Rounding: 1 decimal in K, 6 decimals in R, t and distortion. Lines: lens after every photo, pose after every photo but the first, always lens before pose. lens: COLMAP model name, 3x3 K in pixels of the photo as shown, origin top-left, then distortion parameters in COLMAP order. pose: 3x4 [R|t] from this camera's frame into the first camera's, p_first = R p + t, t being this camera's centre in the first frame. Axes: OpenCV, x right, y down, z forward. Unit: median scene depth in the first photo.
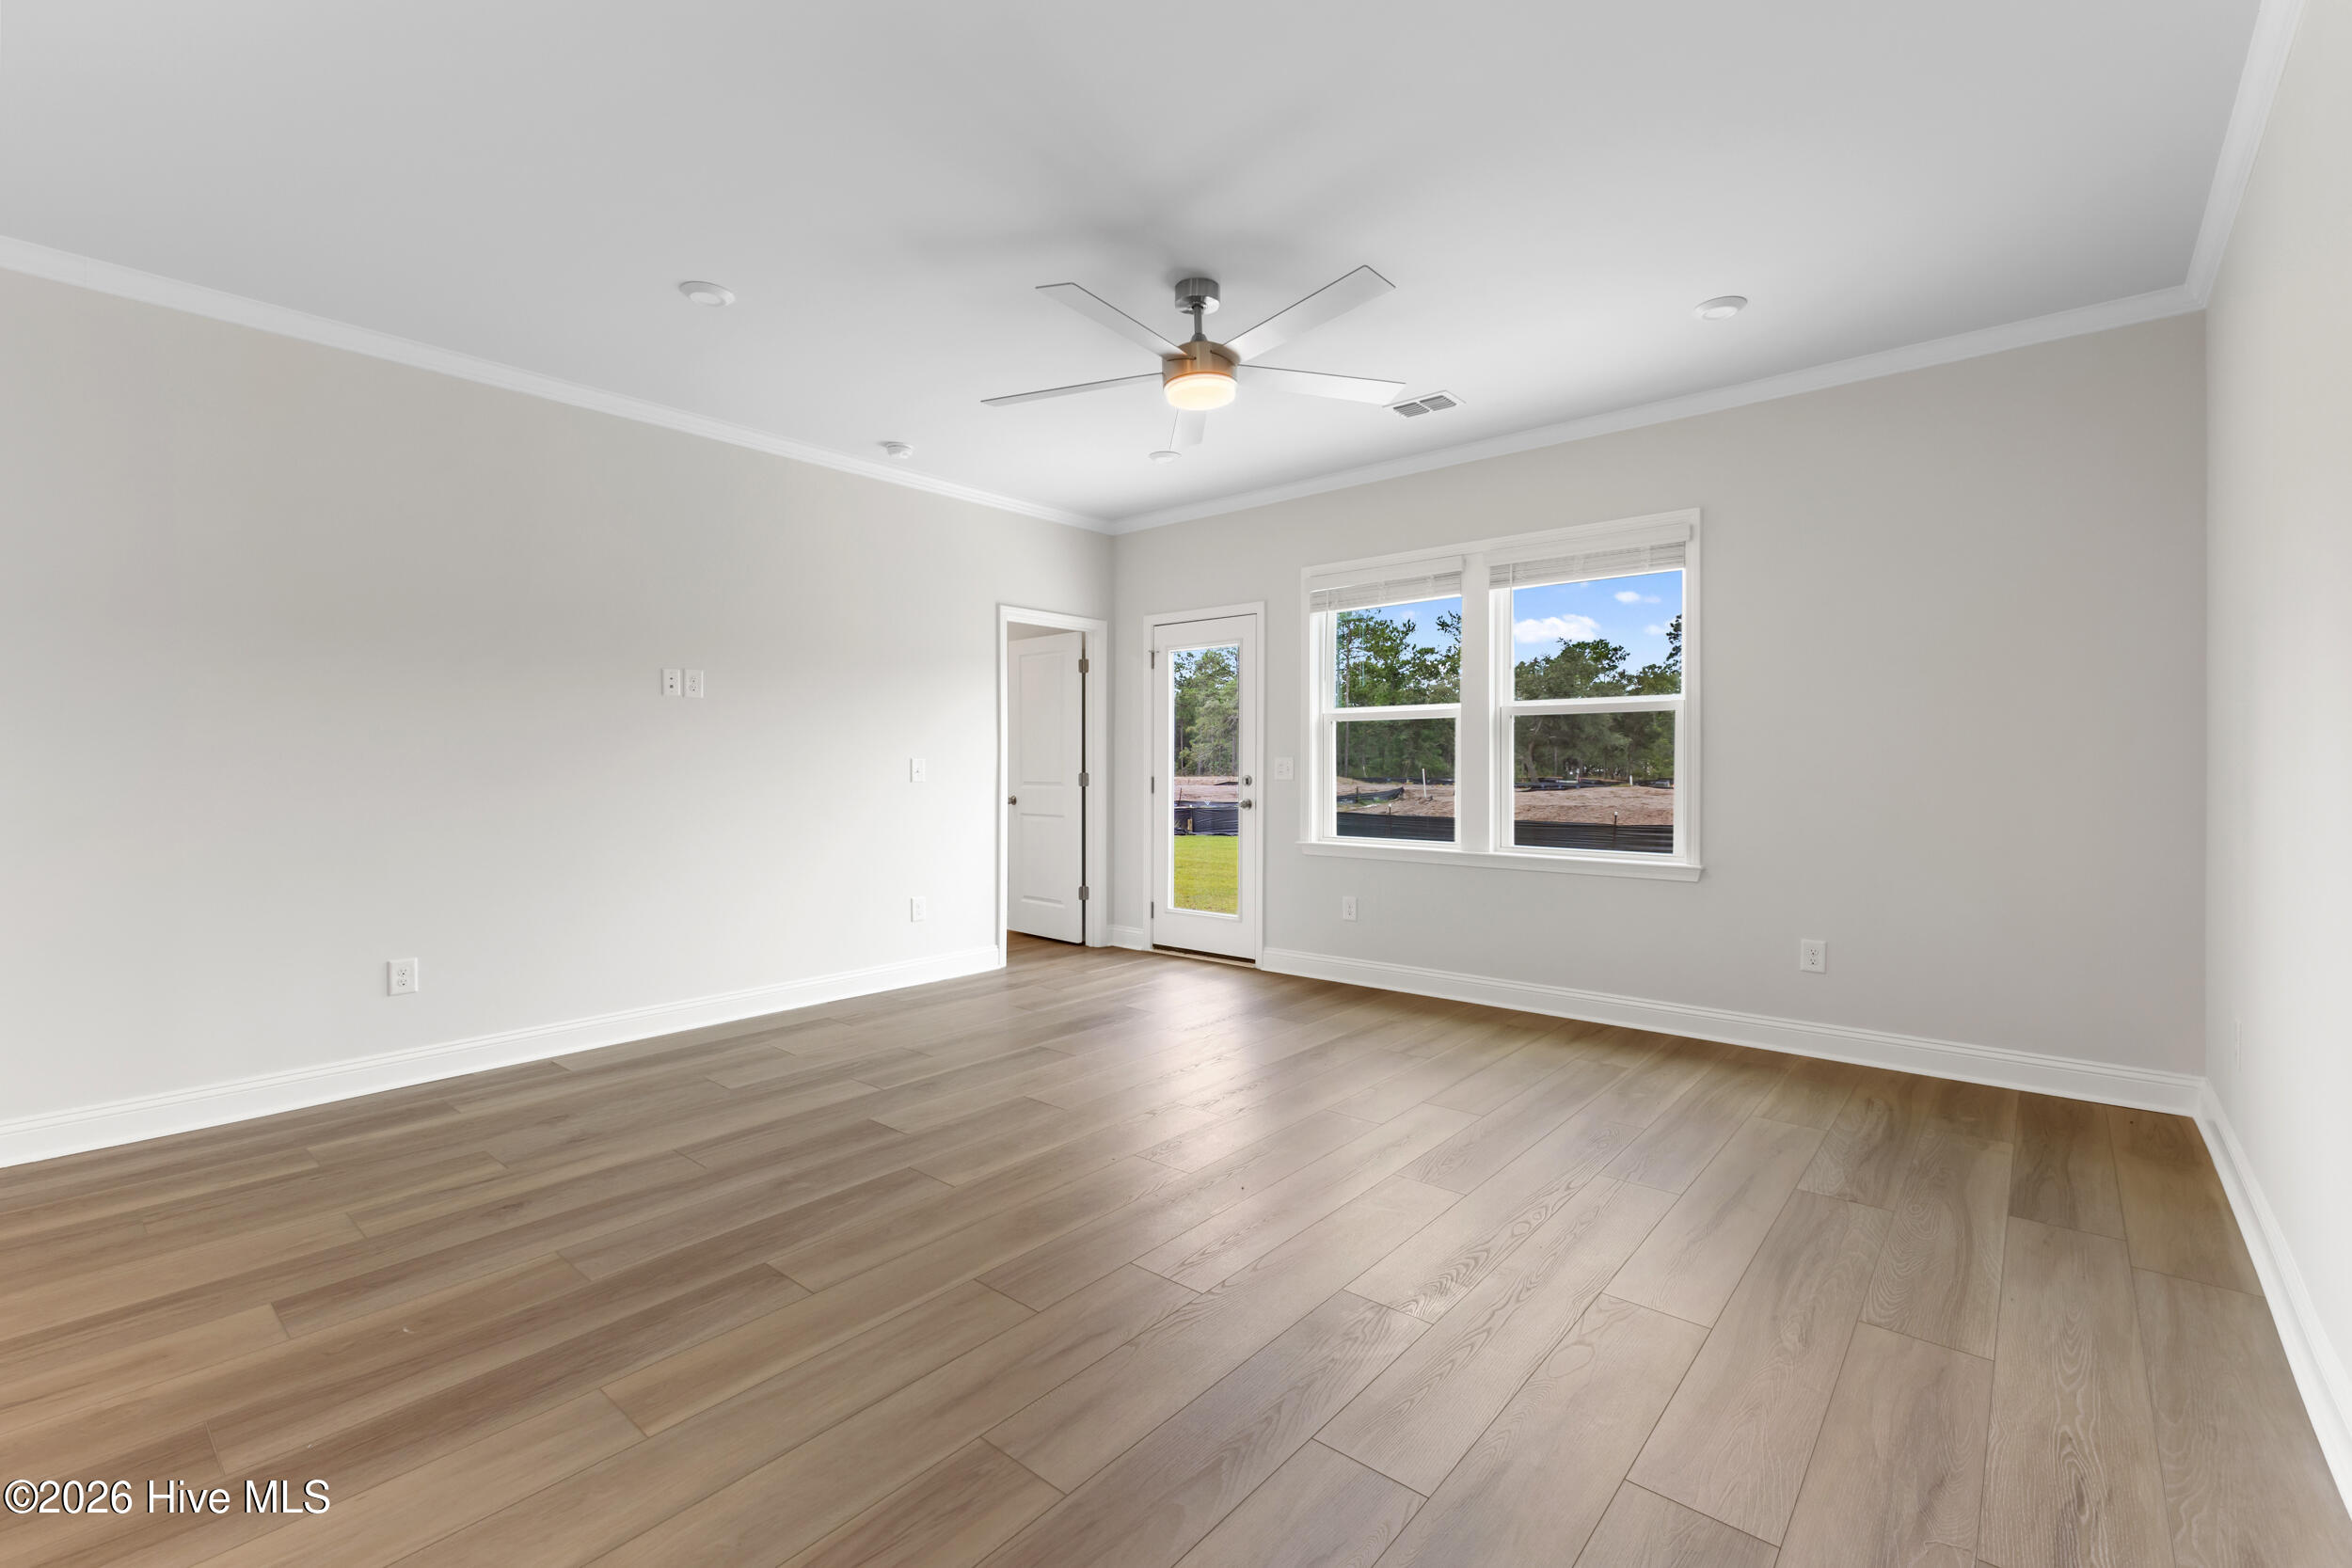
lens RADIAL K [[1011.0, 0, 1172.2], [0, 1011.0, 767.1], [0, 0, 1]] dist [0.007300, -0.001400]
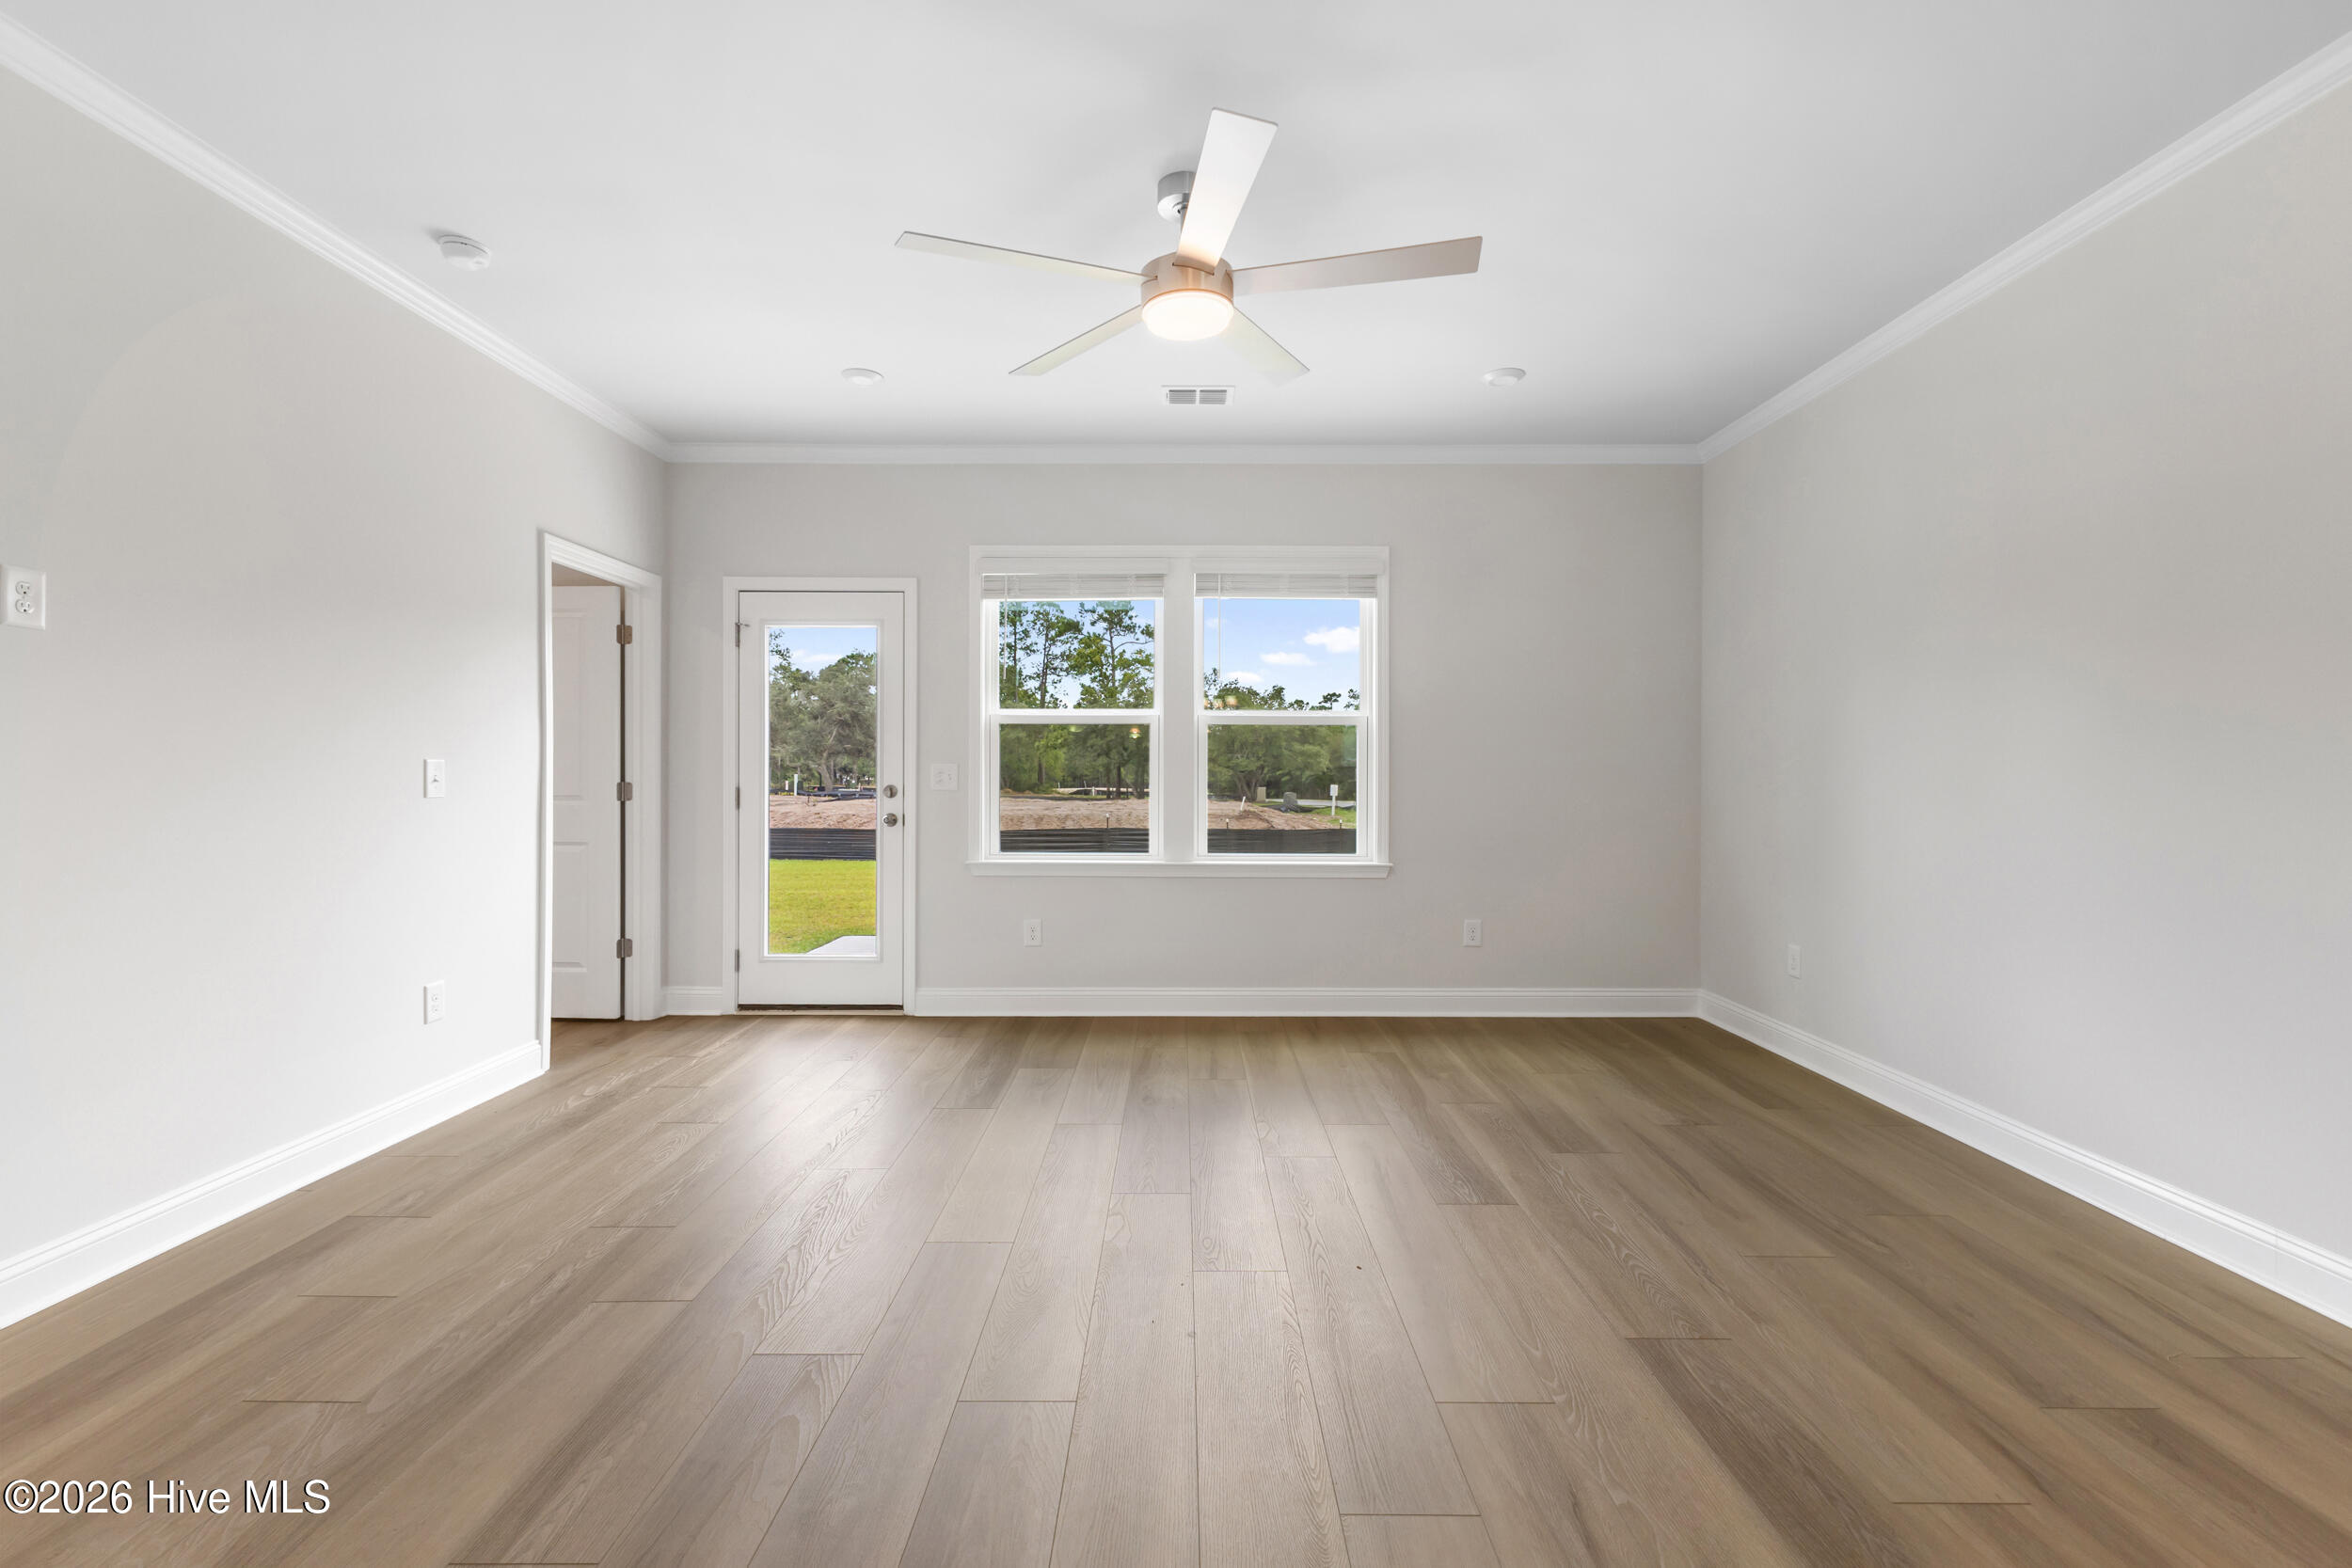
lens RADIAL K [[1011.0, 0, 1164.1], [0, 1011.0, 780.6], [0, 0, 1]] dist [0.007300, -0.001400]
pose [[0.760753, -0.001315, 0.649040, -0.305168], [-0.002031, 0.999988, 0.004407, 0.000370], [-0.649038, -0.004671, 0.760741, 0.229404]]
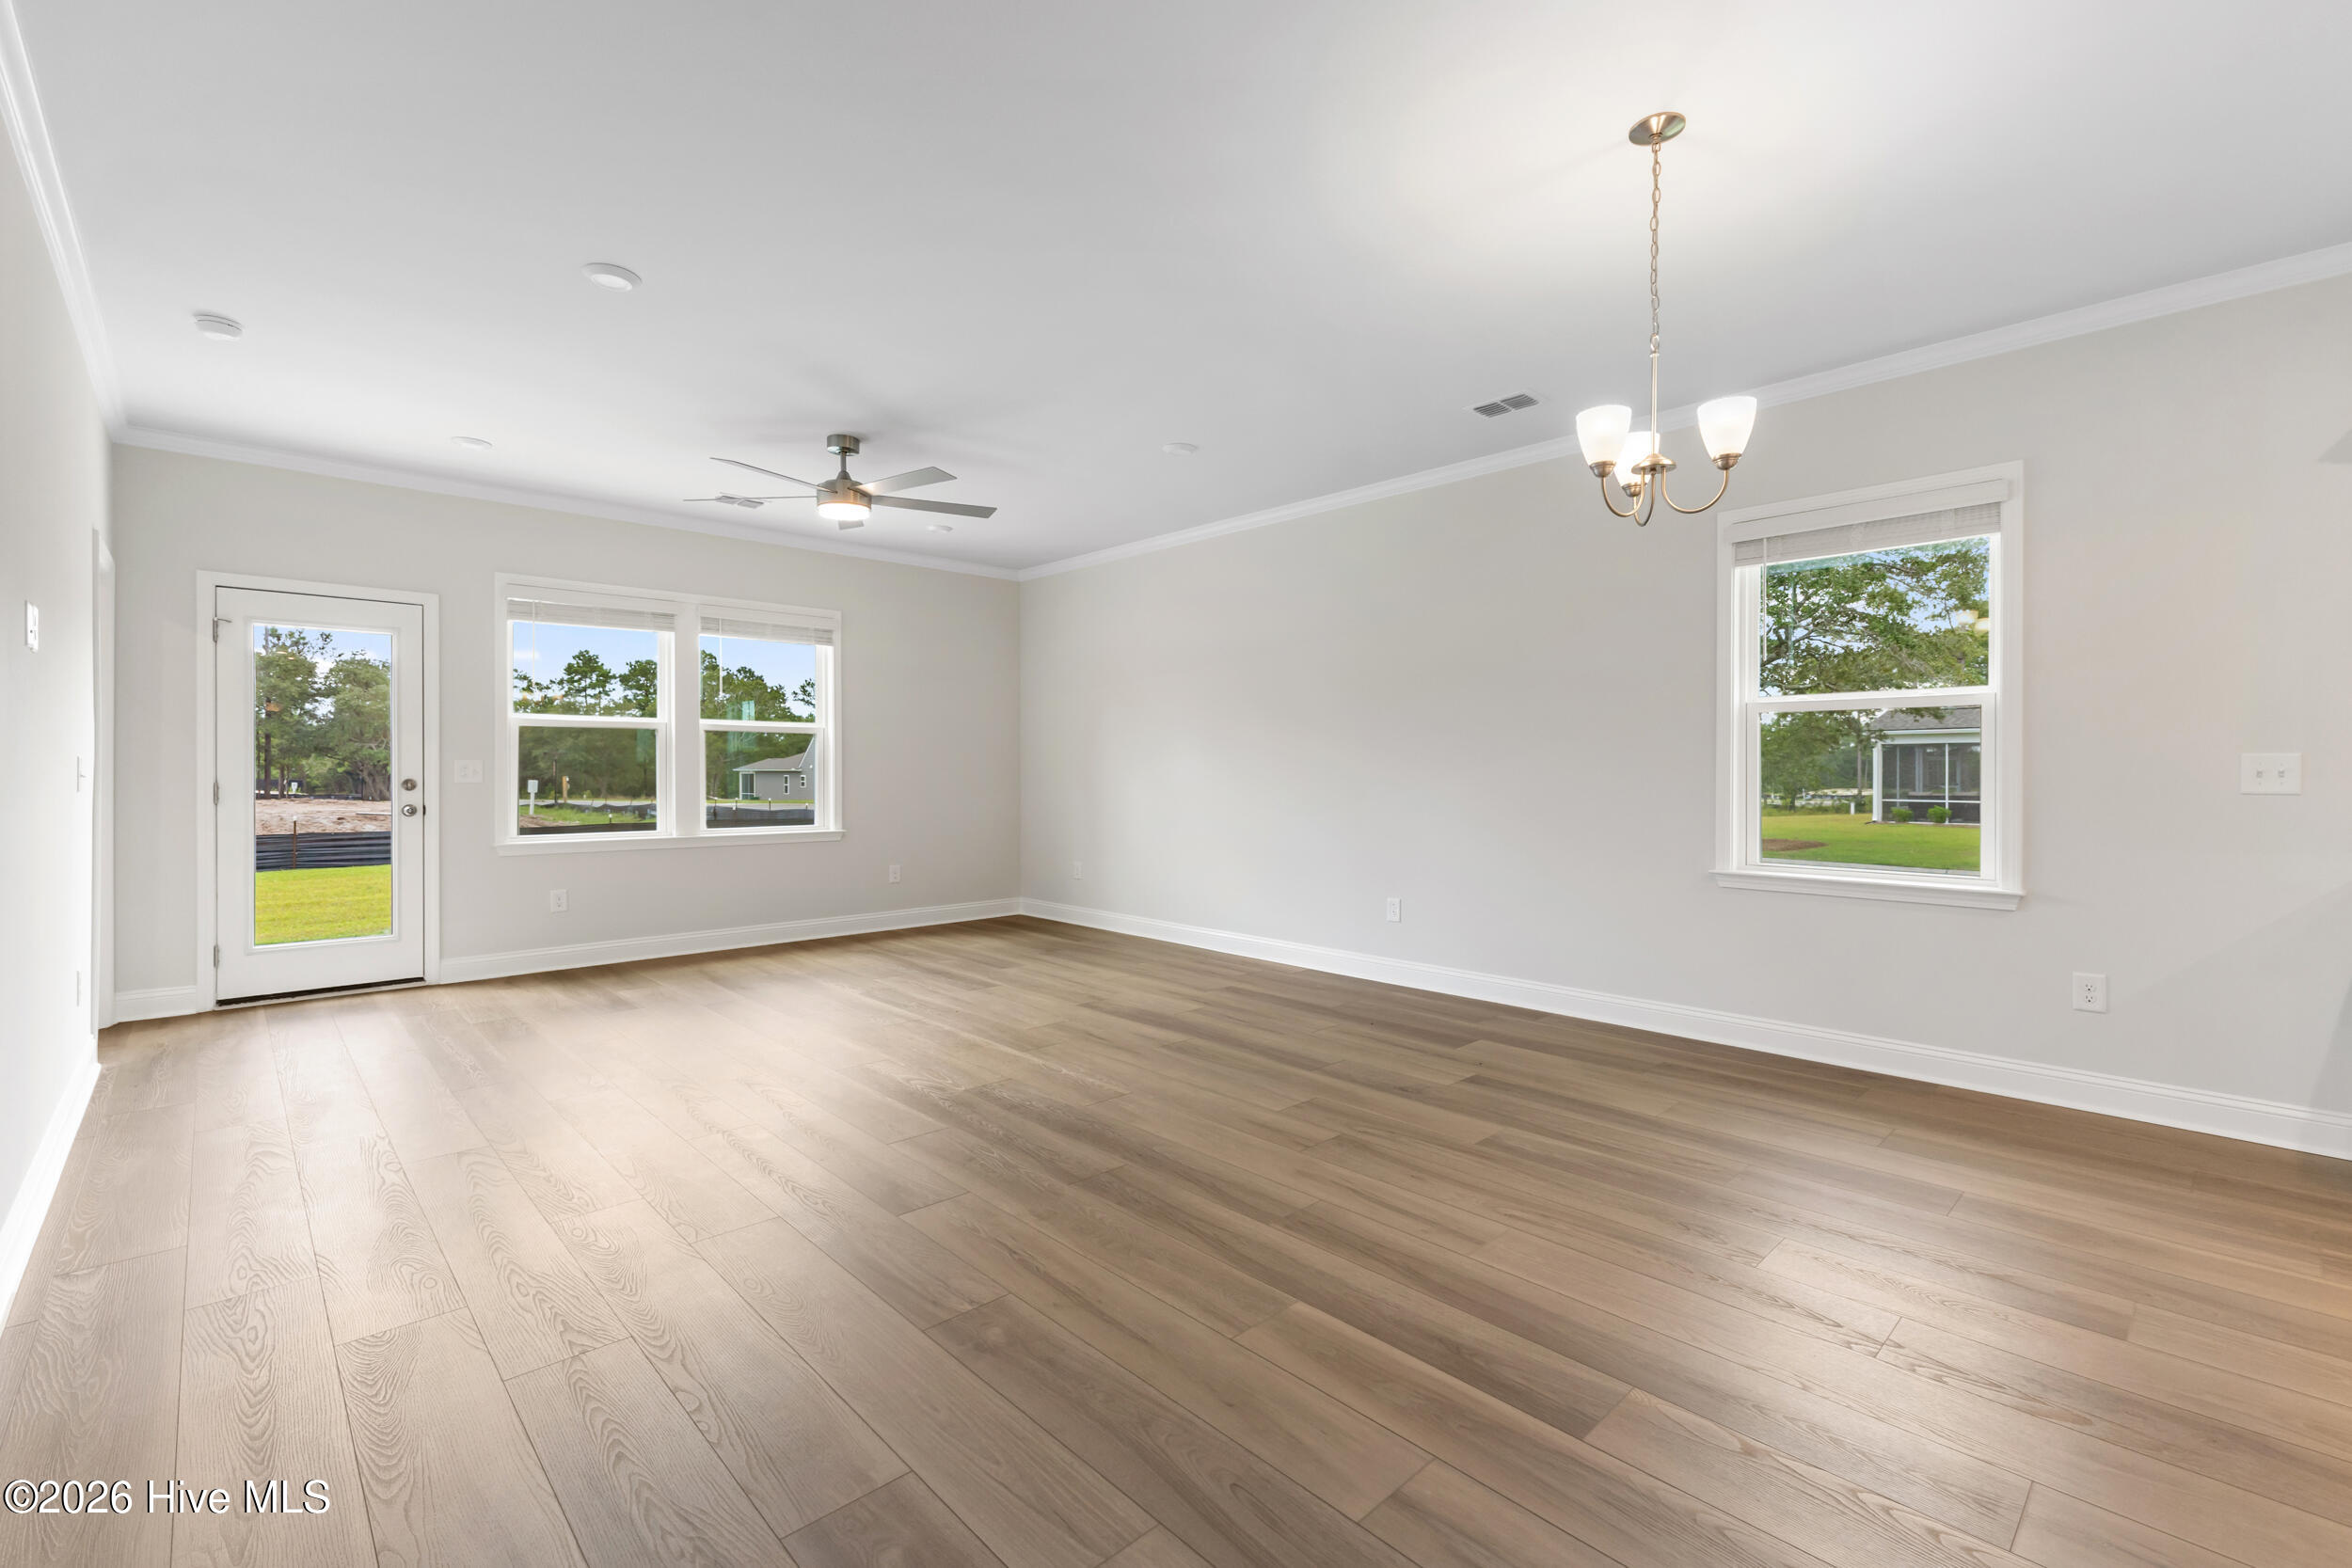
lens RADIAL K [[1011.0, 0, 1181.3], [0, 1011.0, 770.2], [0, 0, 1]] dist [0.007300, -0.001400]
pose [[0.101102, -0.000197, 0.994876, -0.799565], [0.000696, 1.000000, 0.000127, 0.000425], [-0.994876, 0.000679, 0.101102, 0.216655]]
